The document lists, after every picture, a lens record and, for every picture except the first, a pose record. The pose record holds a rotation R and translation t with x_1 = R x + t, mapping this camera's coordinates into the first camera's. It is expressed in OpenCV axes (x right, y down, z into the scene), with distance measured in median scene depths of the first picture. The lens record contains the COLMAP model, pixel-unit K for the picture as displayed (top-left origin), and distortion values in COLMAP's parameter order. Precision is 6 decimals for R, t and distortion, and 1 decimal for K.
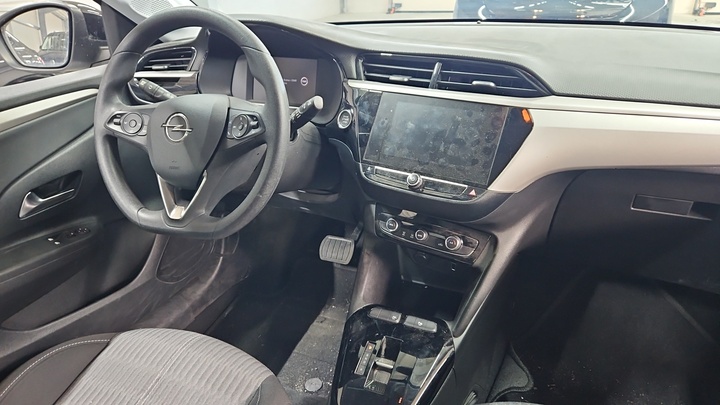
lens RADIAL K [[486.4, 0, 361.9], [0, 486.4, 204.9], [0, 0, 1]] dist [0.010765, -0.004390]
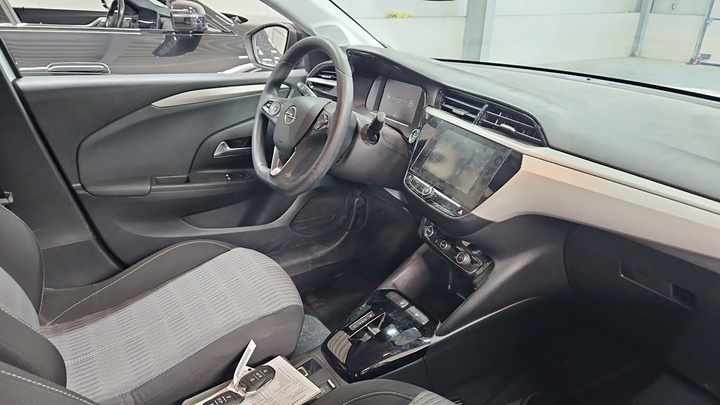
lens RADIAL K [[486.4, 0, 361.9], [0, 486.4, 204.9], [0, 0, 1]] dist [0.010765, -0.004390]
pose [[0.837454, 0.268644, -0.475922, 0.523481], [-0.292764, 0.955873, 0.024403, -0.000602], [0.461477, 0.118897, 0.879149, -0.139923]]
